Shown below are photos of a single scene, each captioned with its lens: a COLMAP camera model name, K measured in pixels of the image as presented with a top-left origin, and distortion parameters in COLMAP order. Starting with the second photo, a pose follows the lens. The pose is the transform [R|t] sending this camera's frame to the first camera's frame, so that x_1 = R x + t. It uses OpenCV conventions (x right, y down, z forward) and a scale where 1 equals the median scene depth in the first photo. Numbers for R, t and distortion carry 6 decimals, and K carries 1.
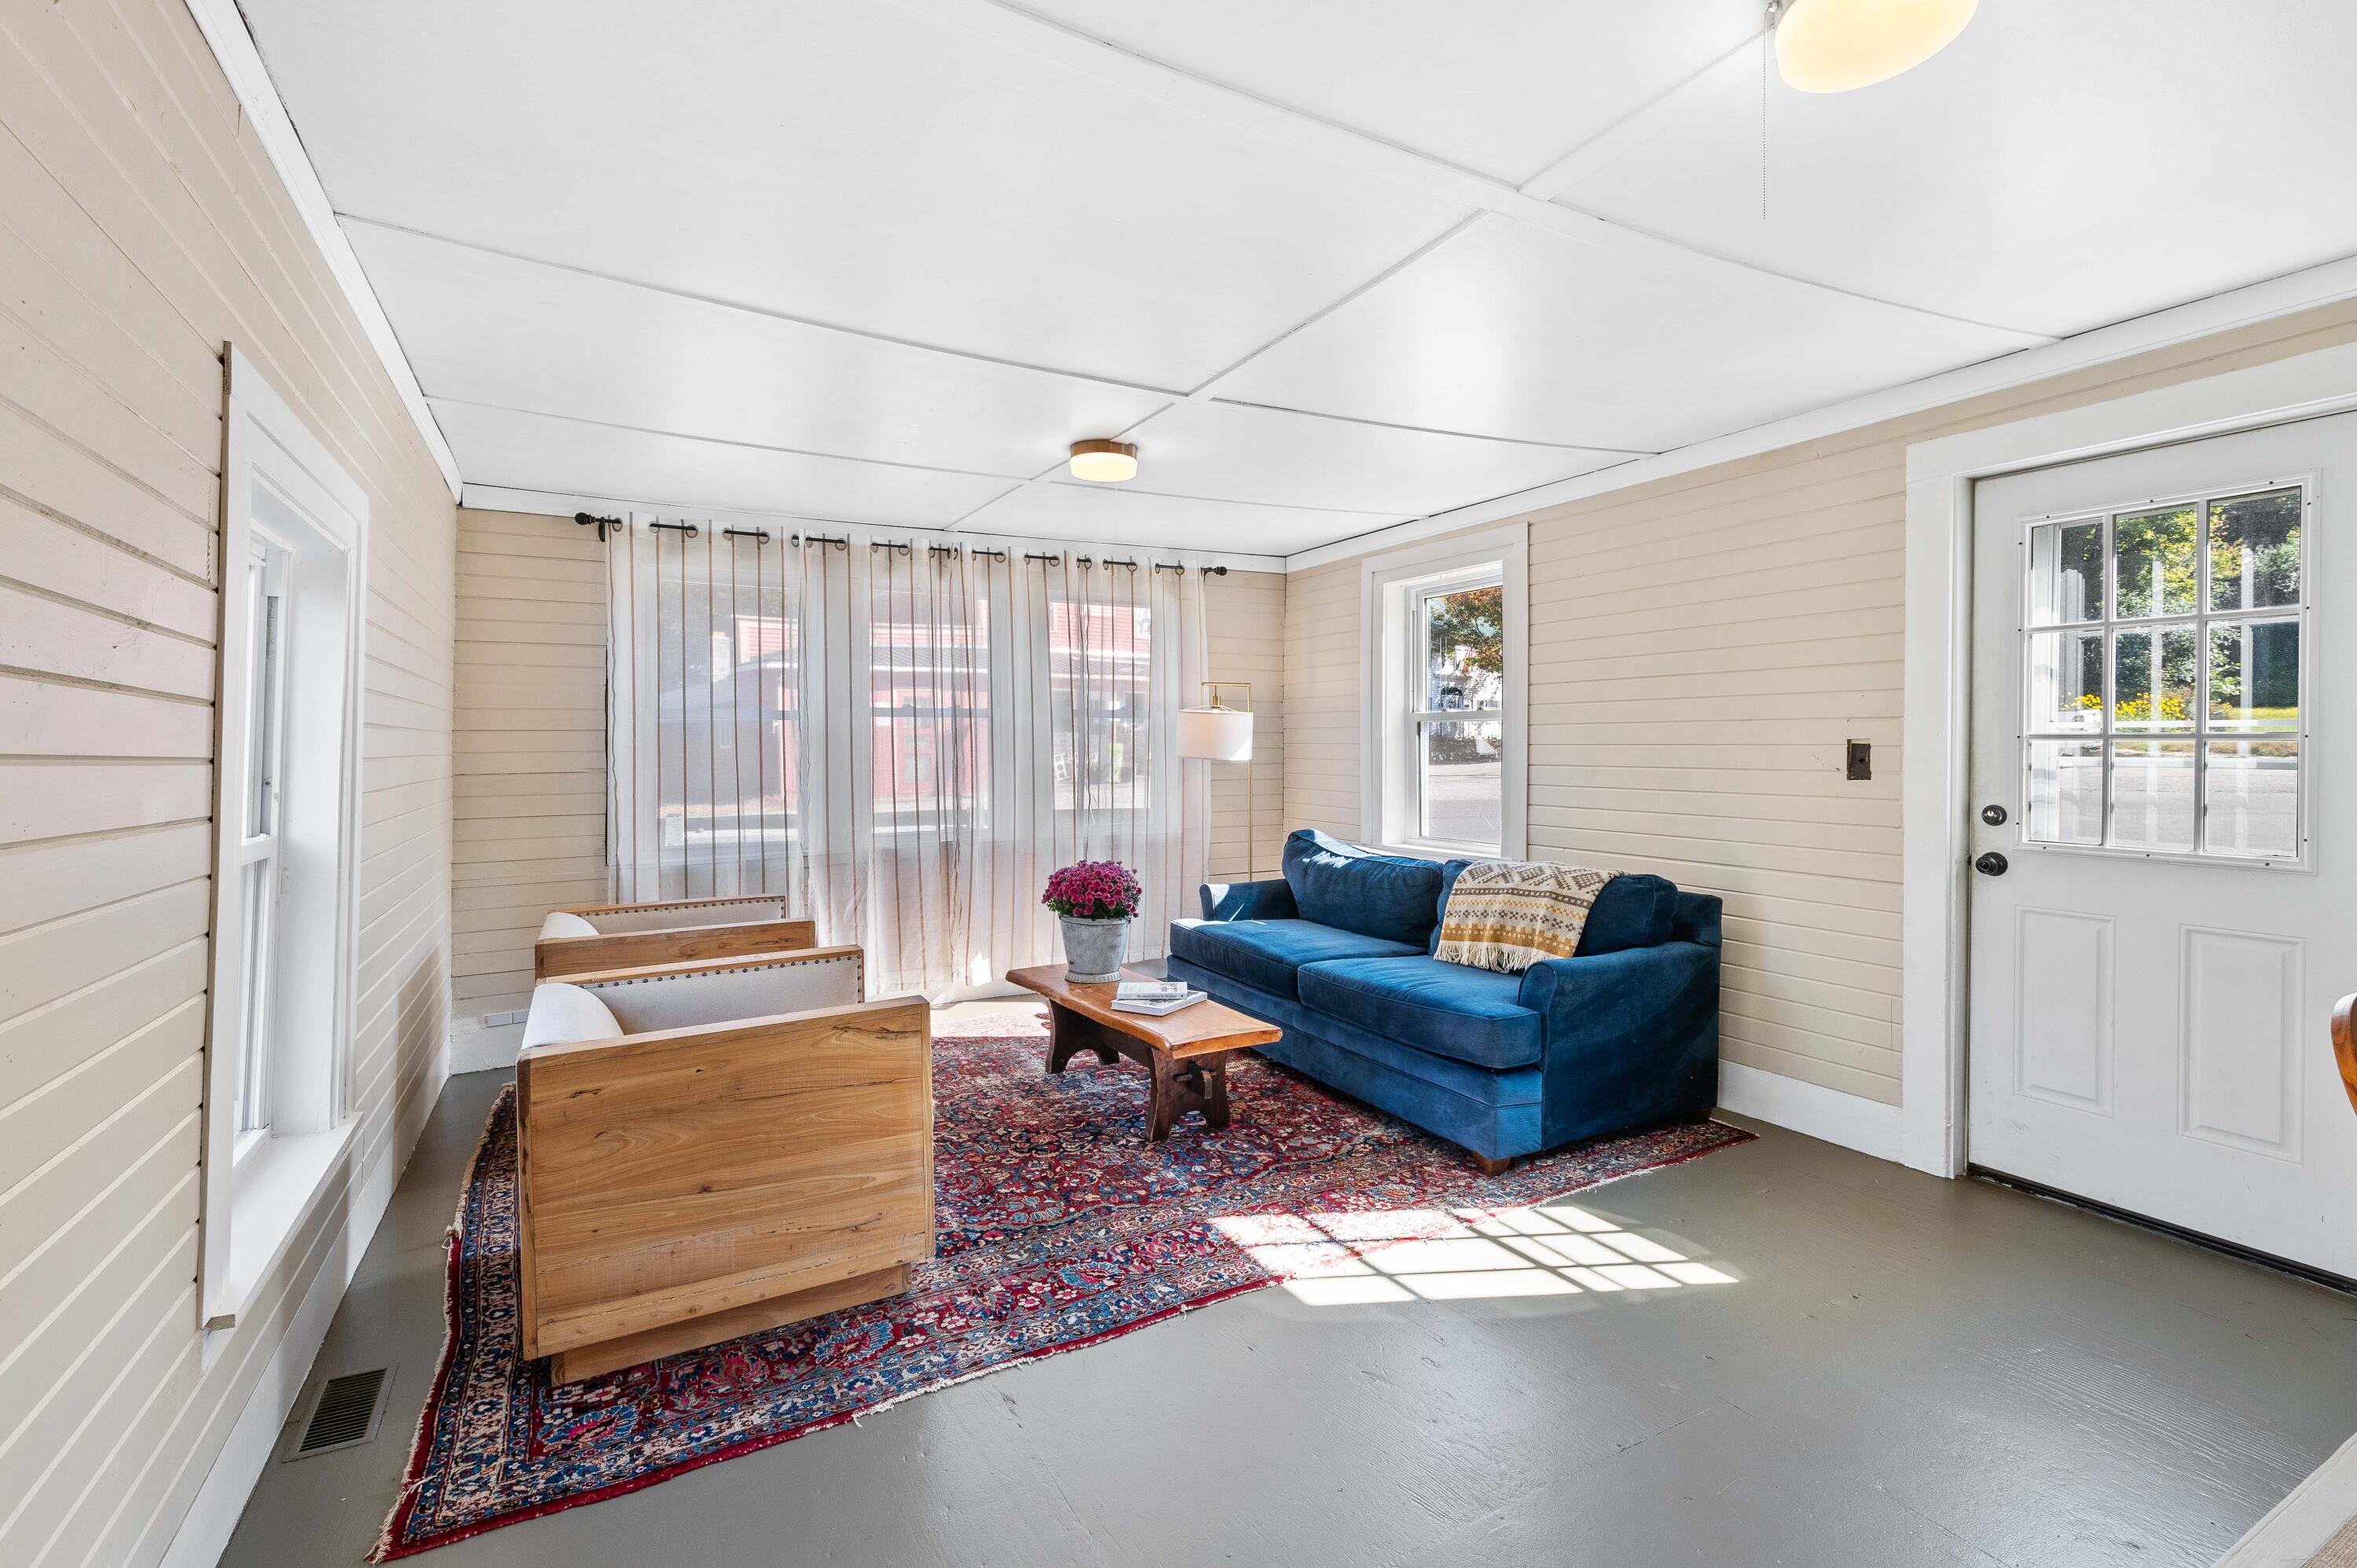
lens RADIAL K [[1064.0, 0, 1193.4], [0, 1064.0, 754.1], [0, 0, 1]] dist [-0.001300, -0.000043]
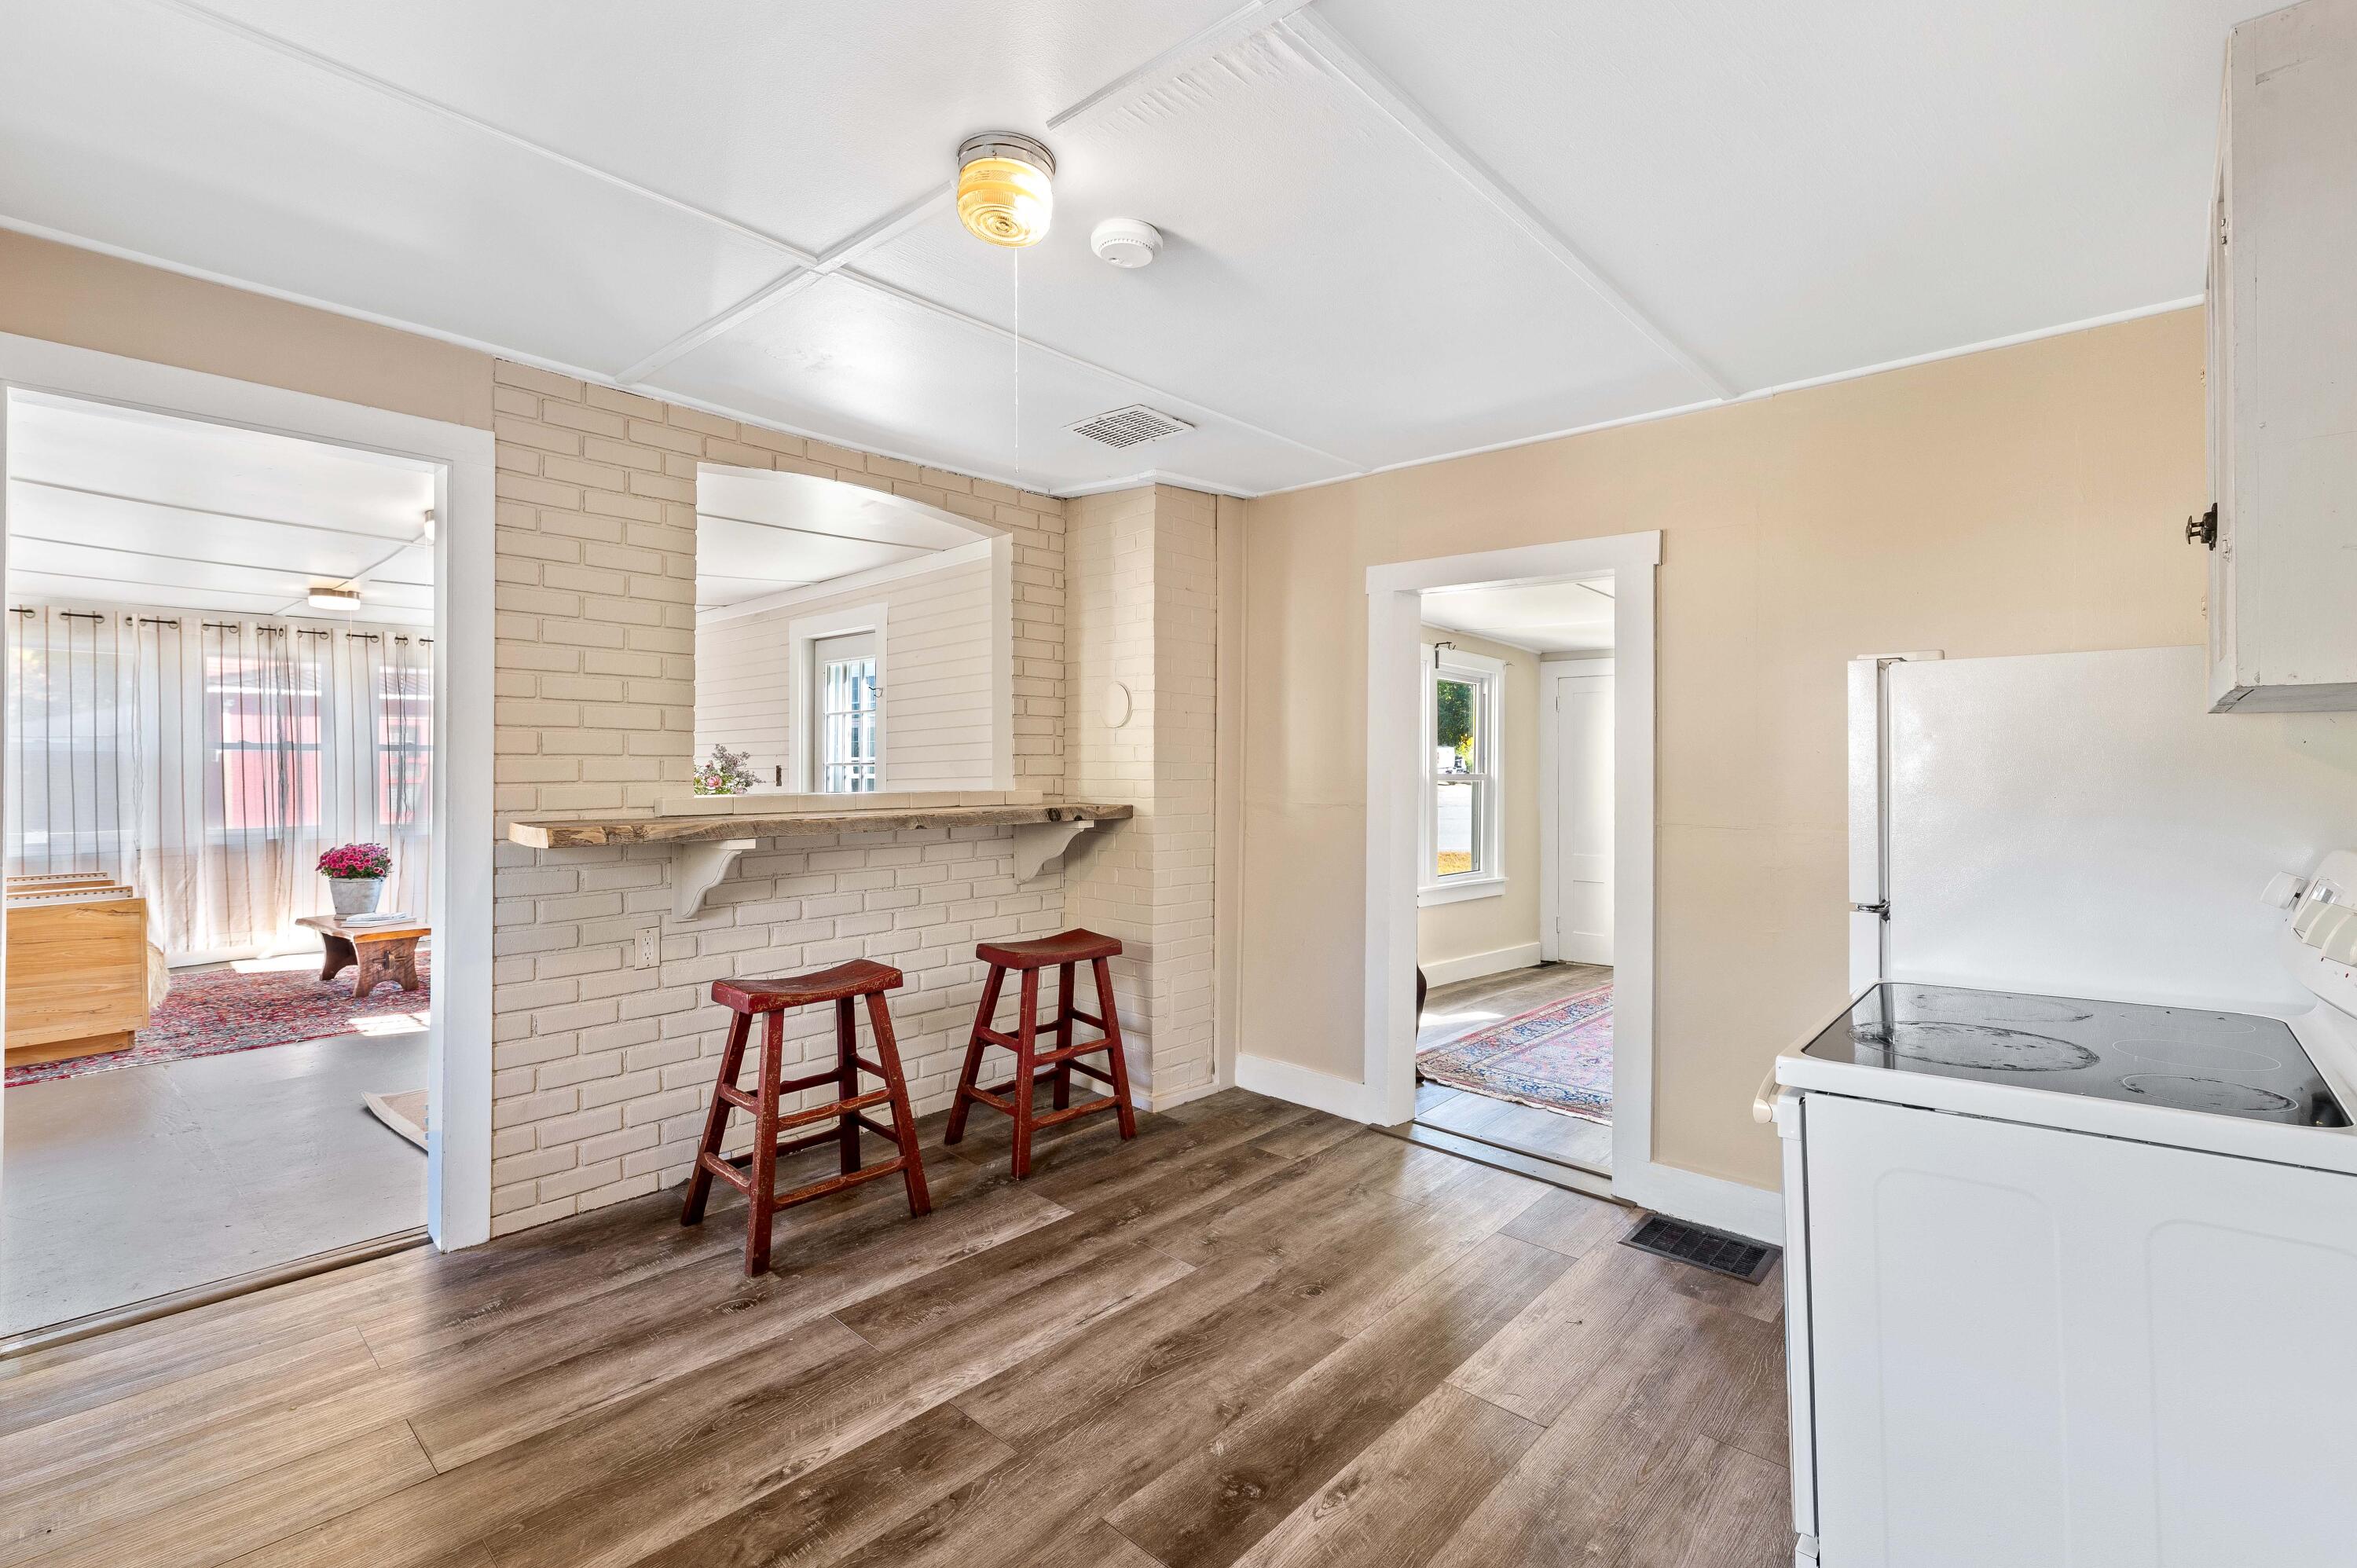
lens RADIAL K [[1062.8, 0, 1178.7], [0, 1062.8, 773.4], [0, 0, 1]] dist [-0.000439, 0.000037]
pose [[0.944726, 0.001510, 0.327858, 0.626132], [0.002039, 0.999943, -0.010481, 0.020403], [-0.327855, 0.010570, 0.944669, -1.017431]]
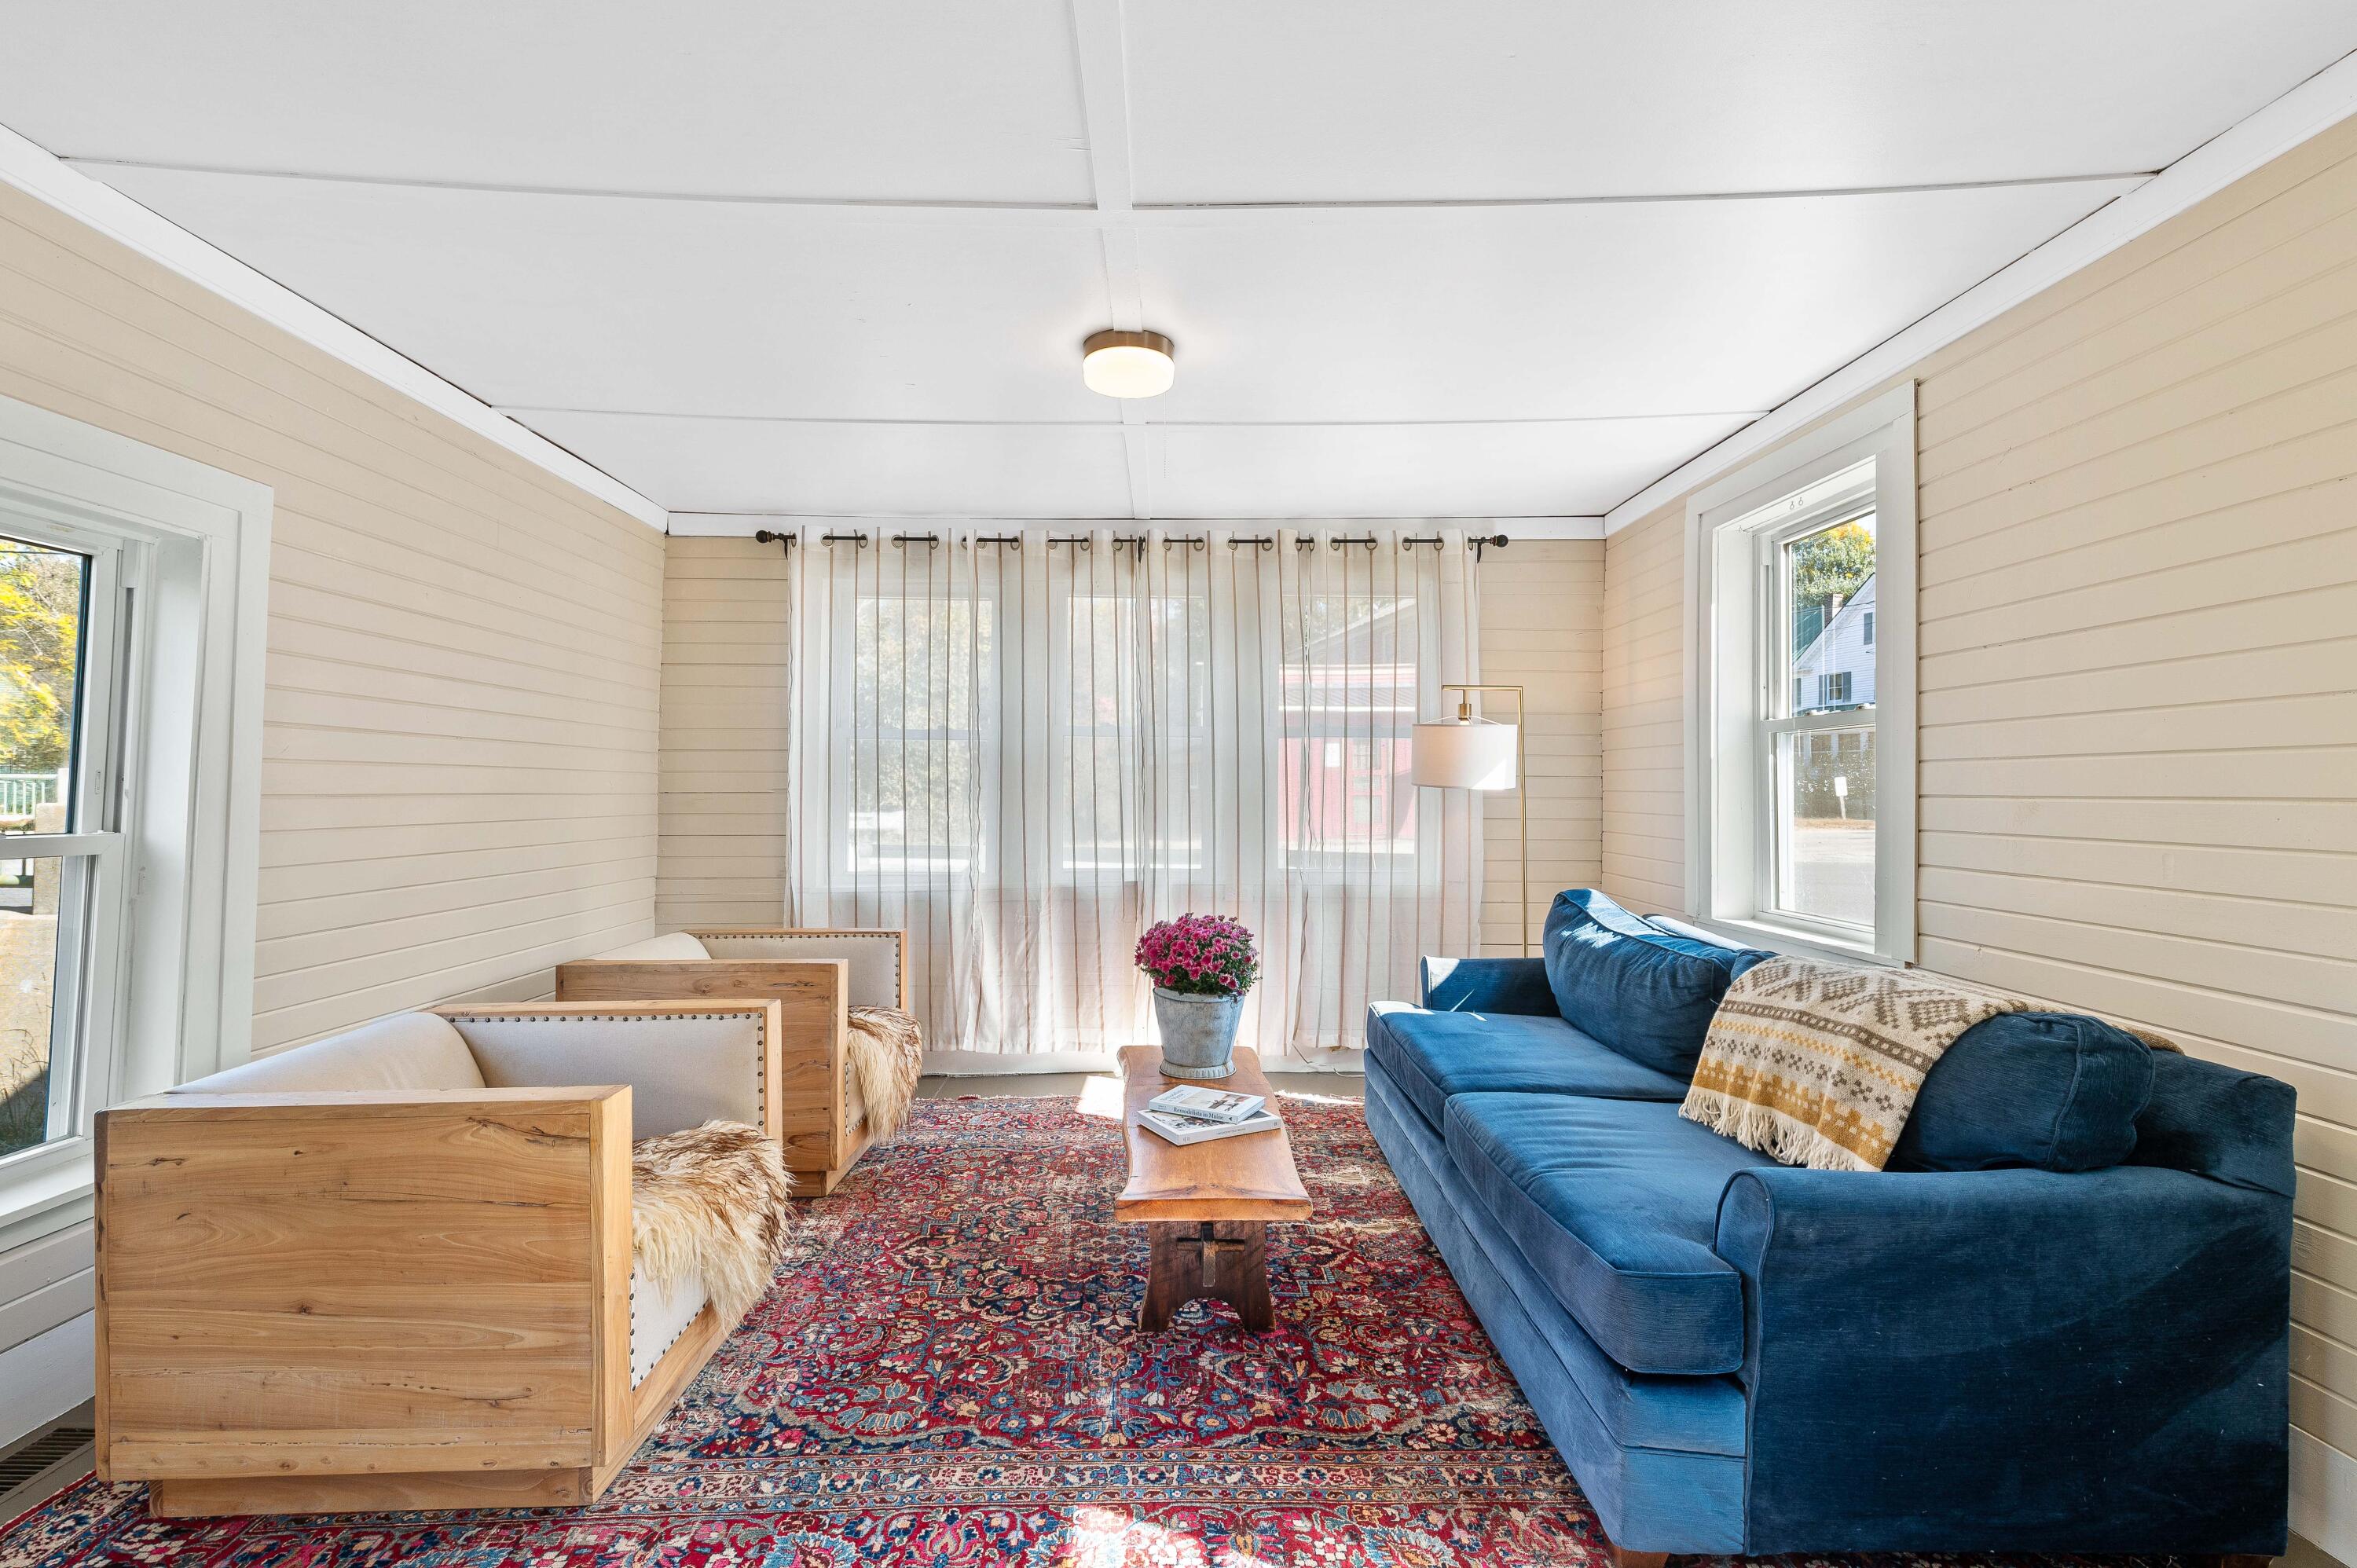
lens RADIAL K [[1062.8, 0, 1178.7], [0, 1062.8, 773.4], [0, 0, 1]] dist [-0.000439, 0.000037]
pose [[0.886390, 0.001950, -0.462934, 0.284544], [-0.013388, 0.999681, -0.021424, 0.019638], [0.462745, 0.025187, 0.886134, 0.379482]]
